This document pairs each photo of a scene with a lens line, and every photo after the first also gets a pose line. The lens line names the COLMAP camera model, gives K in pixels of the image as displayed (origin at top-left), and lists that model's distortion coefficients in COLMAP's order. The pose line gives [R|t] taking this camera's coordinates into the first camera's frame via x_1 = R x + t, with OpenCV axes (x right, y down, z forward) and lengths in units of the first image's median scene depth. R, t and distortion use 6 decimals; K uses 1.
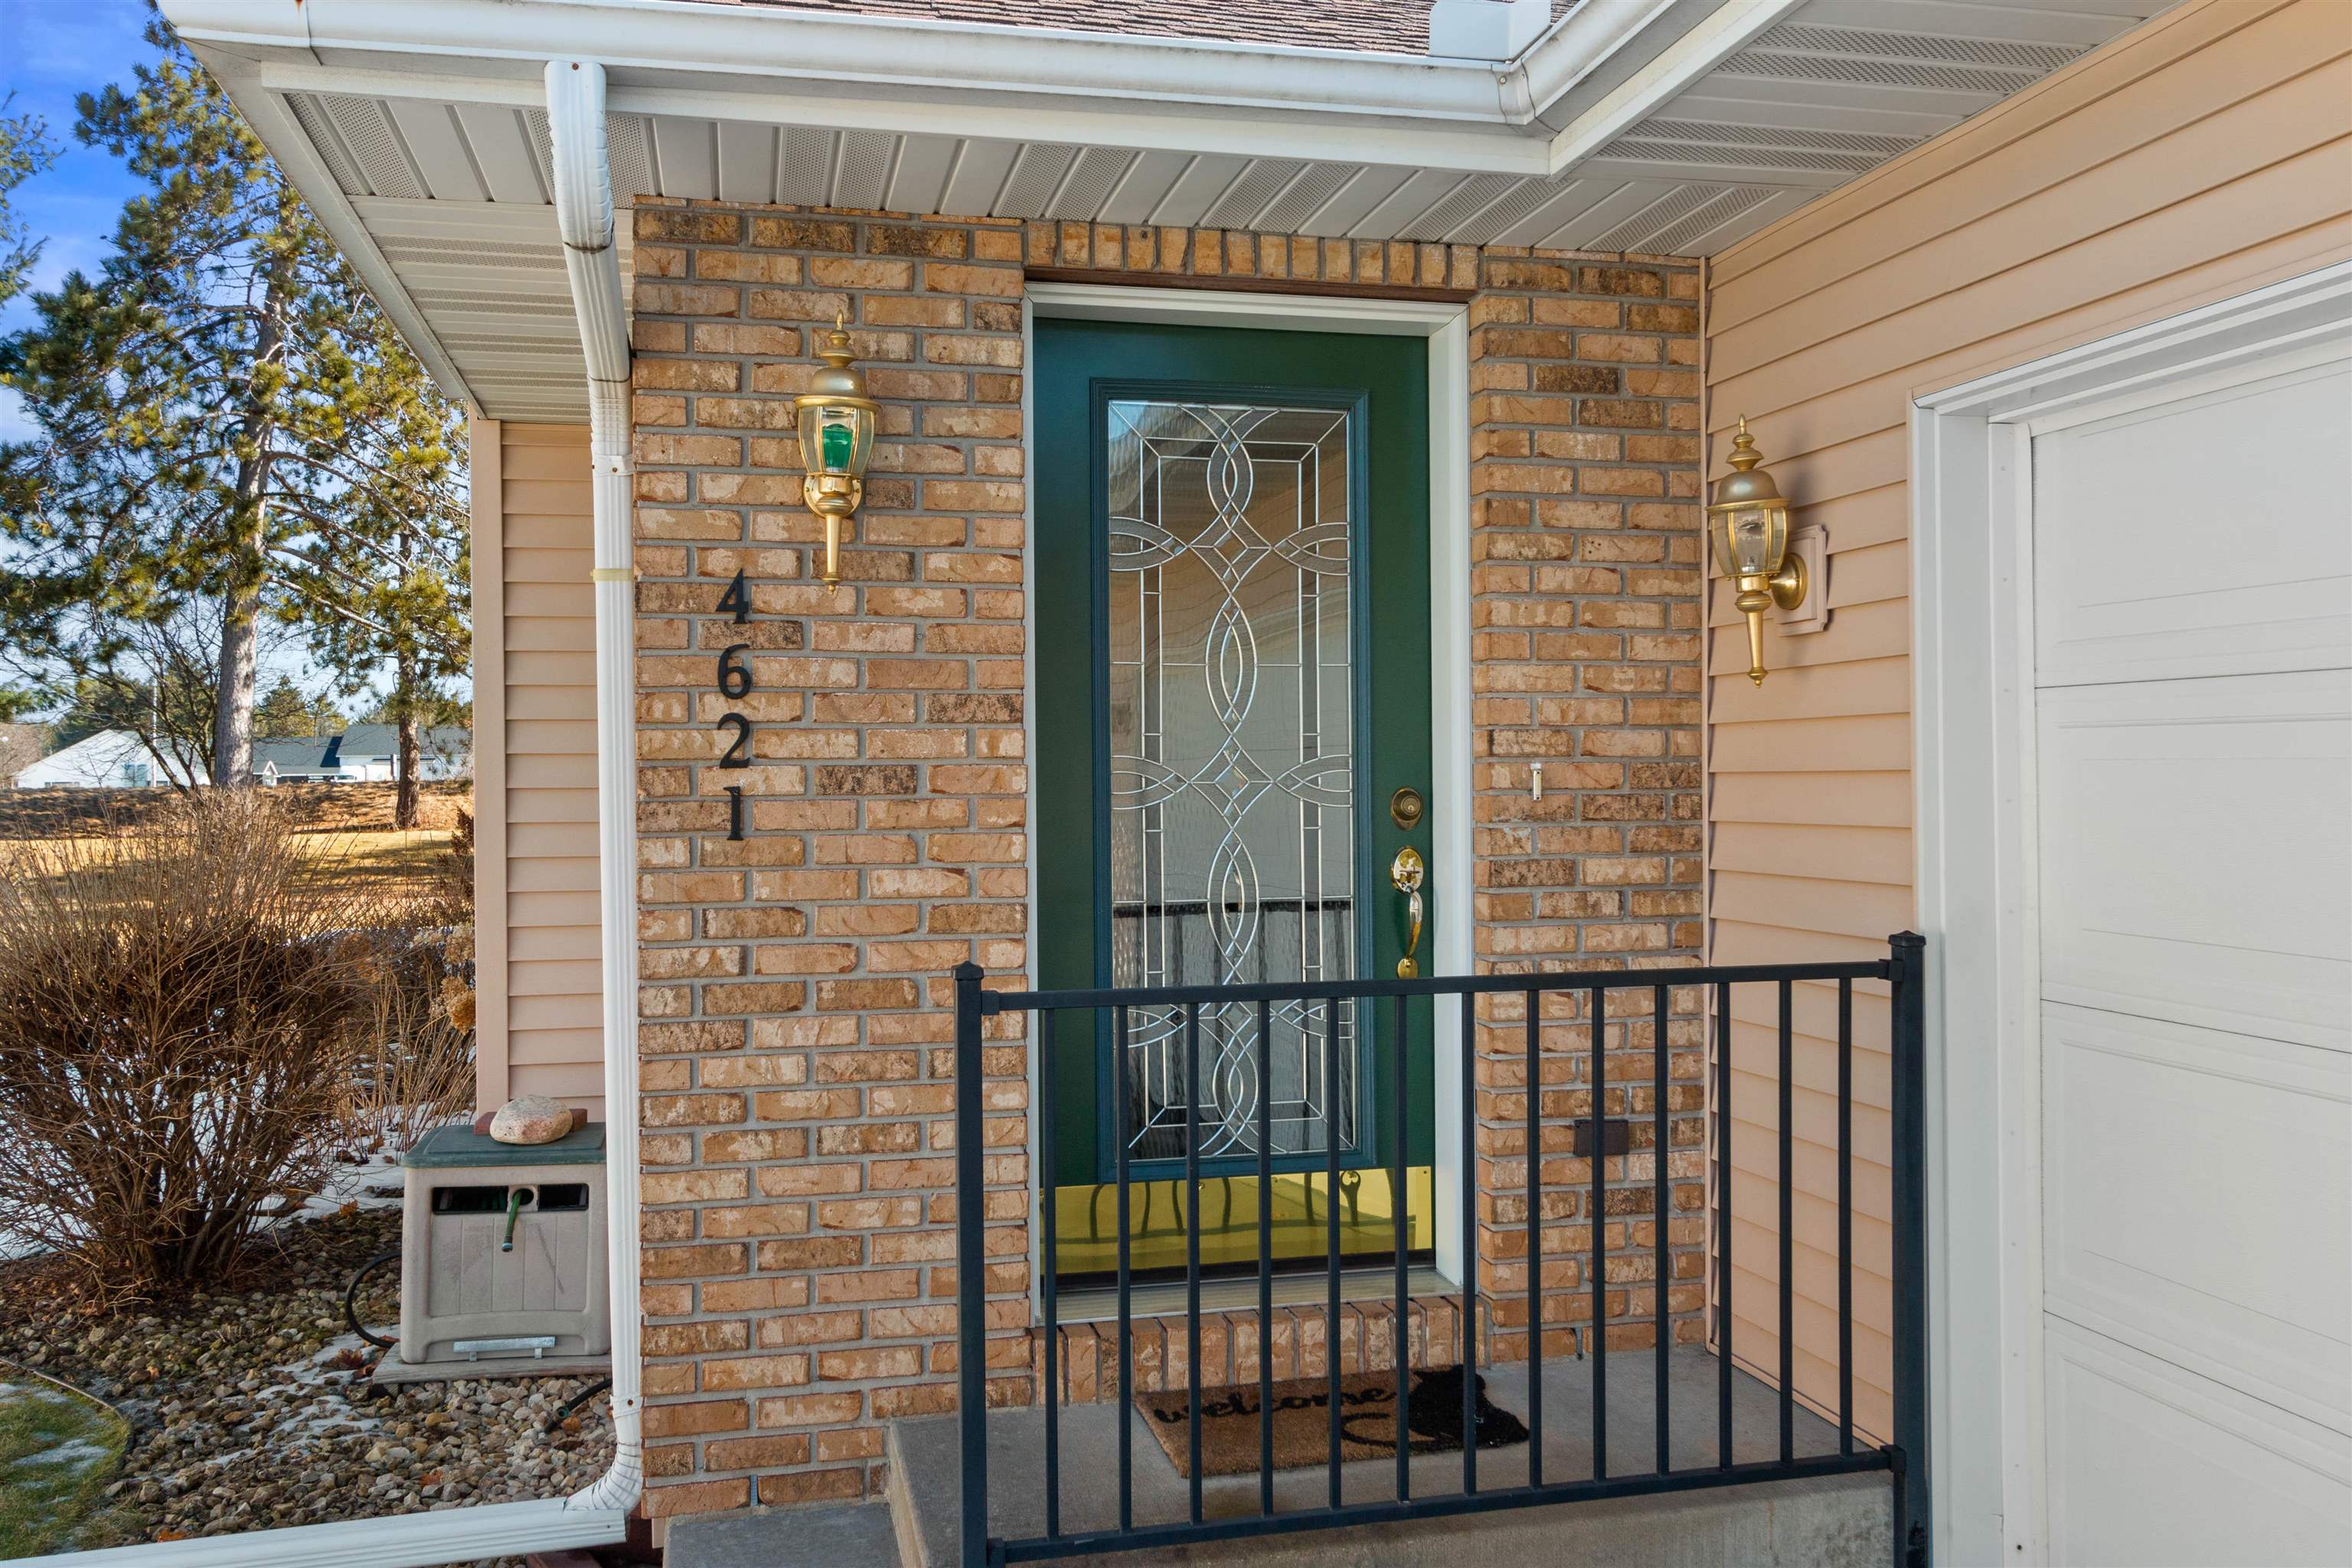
lens RADIAL K [[1932.8, 0, 1176.0], [0, 1932.8, 784.0], [0, 0, 1]] dist [0.006209, 0.006004]
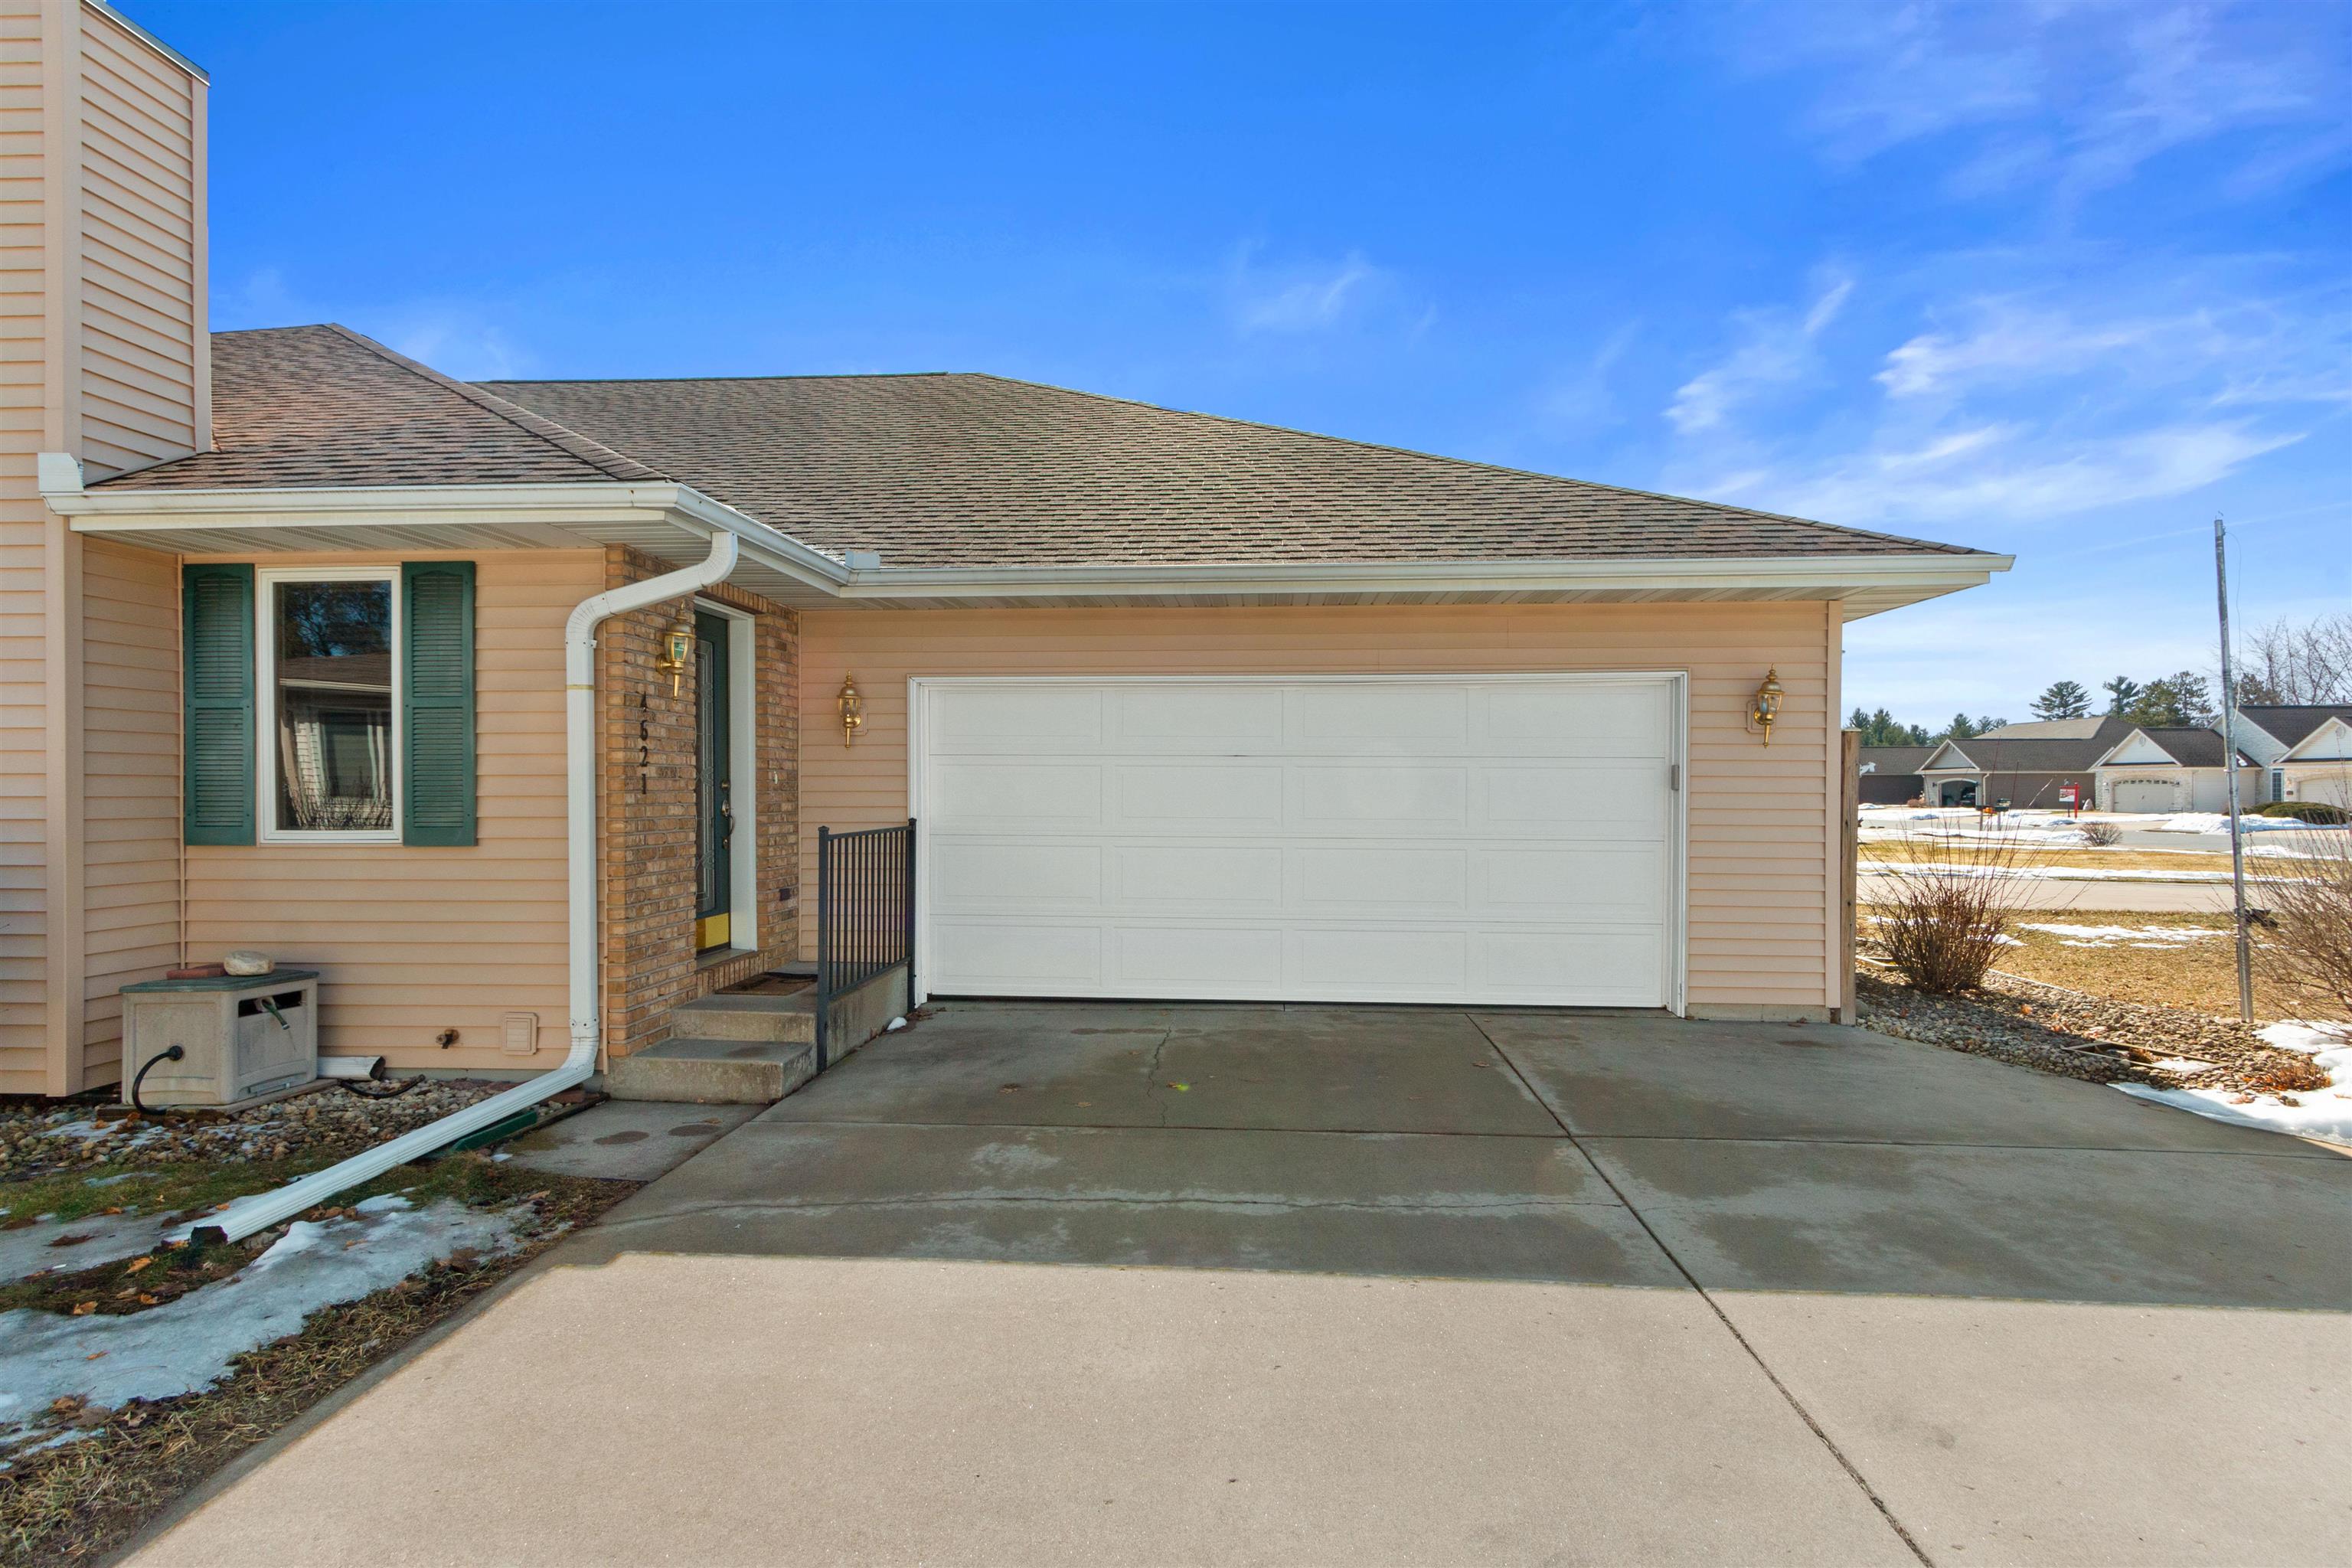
lens RADIAL K [[1515.6, 0, 1181.6], [0, 1515.6, 734.2], [0, 0, 1]] dist [0.002710, 0.000585]
pose [[0.264422, 0.043690, 0.963417, -2.027200], [0.001920, 0.998947, -0.045828, 0.043818], [-0.964405, 0.013967, 0.264060, -0.254225]]
